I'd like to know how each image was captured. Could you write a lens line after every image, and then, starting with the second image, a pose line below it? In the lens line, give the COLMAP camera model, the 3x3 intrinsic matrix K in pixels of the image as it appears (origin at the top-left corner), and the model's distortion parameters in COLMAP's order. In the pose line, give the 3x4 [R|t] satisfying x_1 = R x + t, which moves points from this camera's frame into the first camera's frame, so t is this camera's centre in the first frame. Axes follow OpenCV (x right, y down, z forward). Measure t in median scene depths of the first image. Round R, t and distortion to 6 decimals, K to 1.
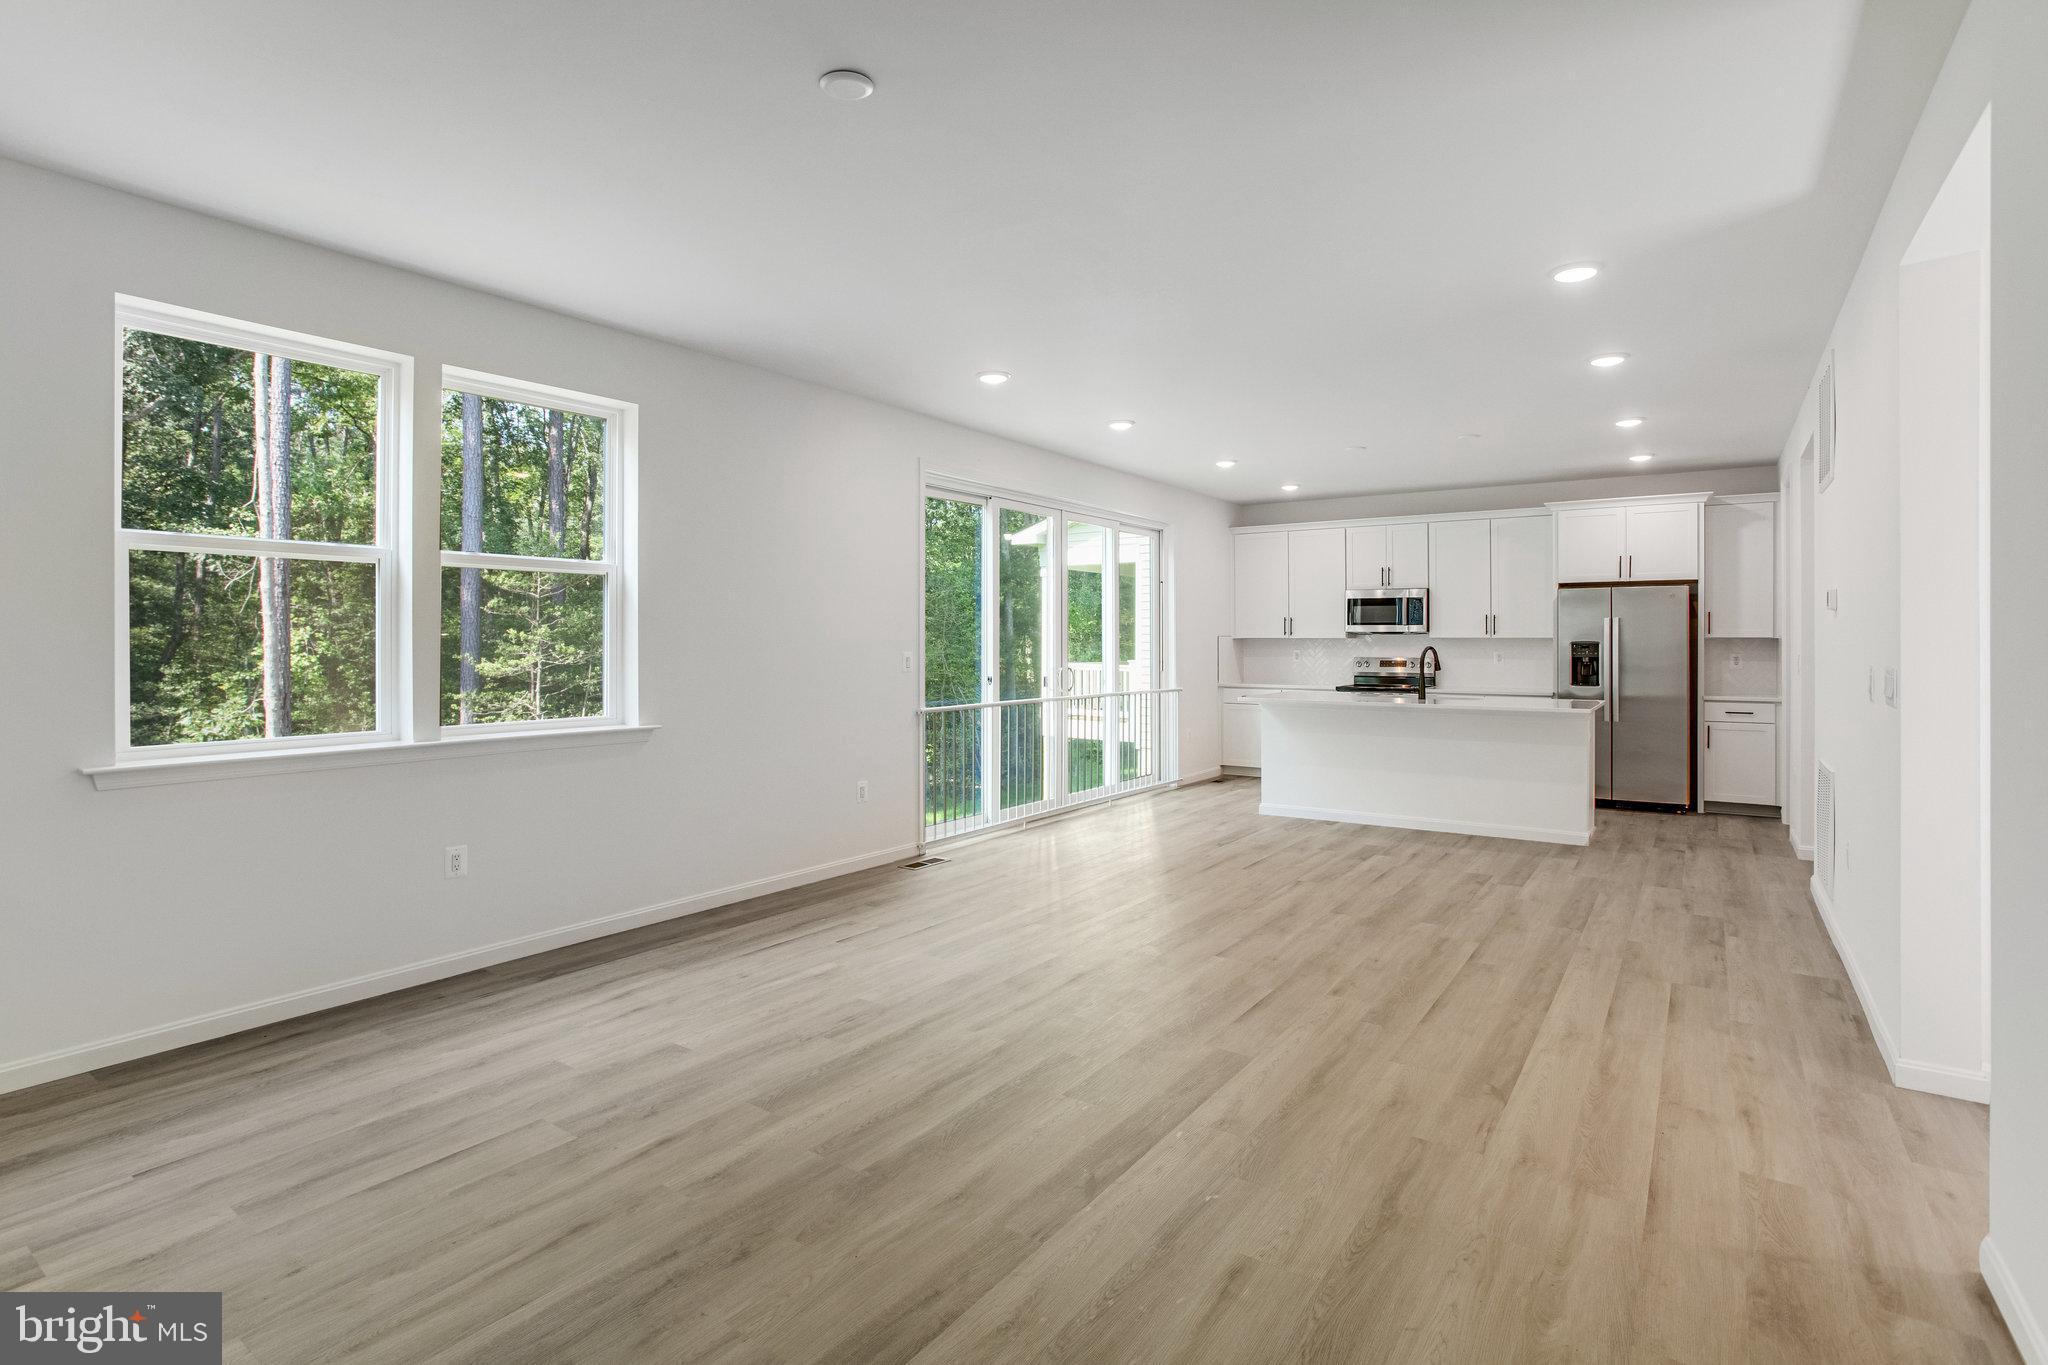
lens RADIAL K [[1005.9, 0, 1039.0], [0, 1005.9, 648.0], [0, 0, 1]] dist [-0.000967, 0.000058]
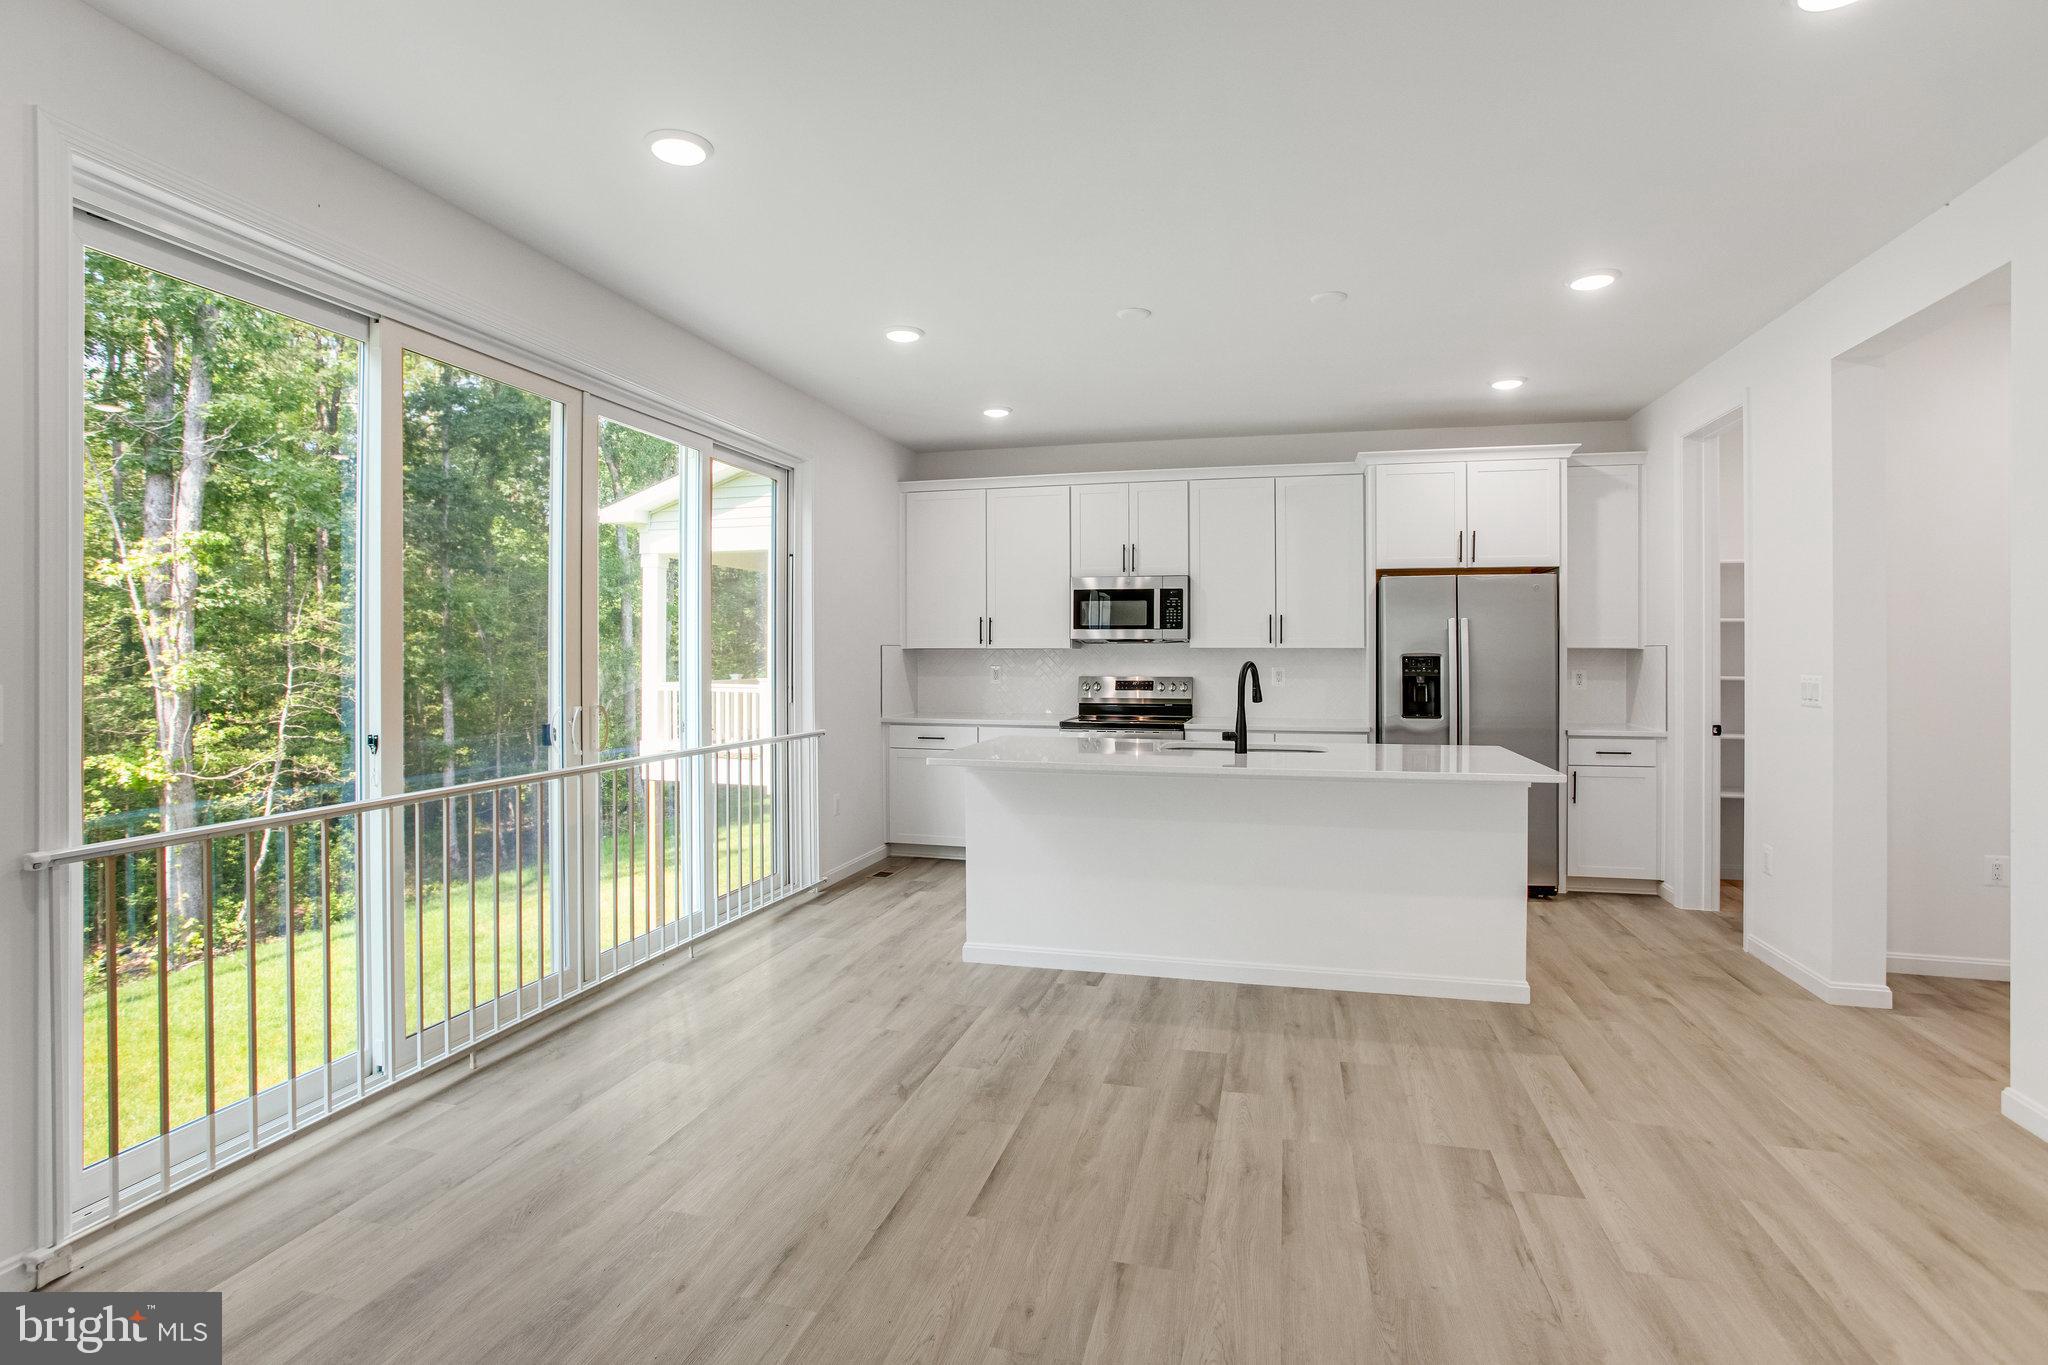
lens RADIAL K [[1005.9, 0, 1039.0], [0, 1005.9, 648.0], [0, 0, 1]] dist [-0.000967, 0.000058]
pose [[0.937311, 0.001535, 0.348490, 0.052813], [0.002070, 0.999948, -0.009975, -0.003705], [-0.348487, 0.010071, 0.937260, 0.395051]]
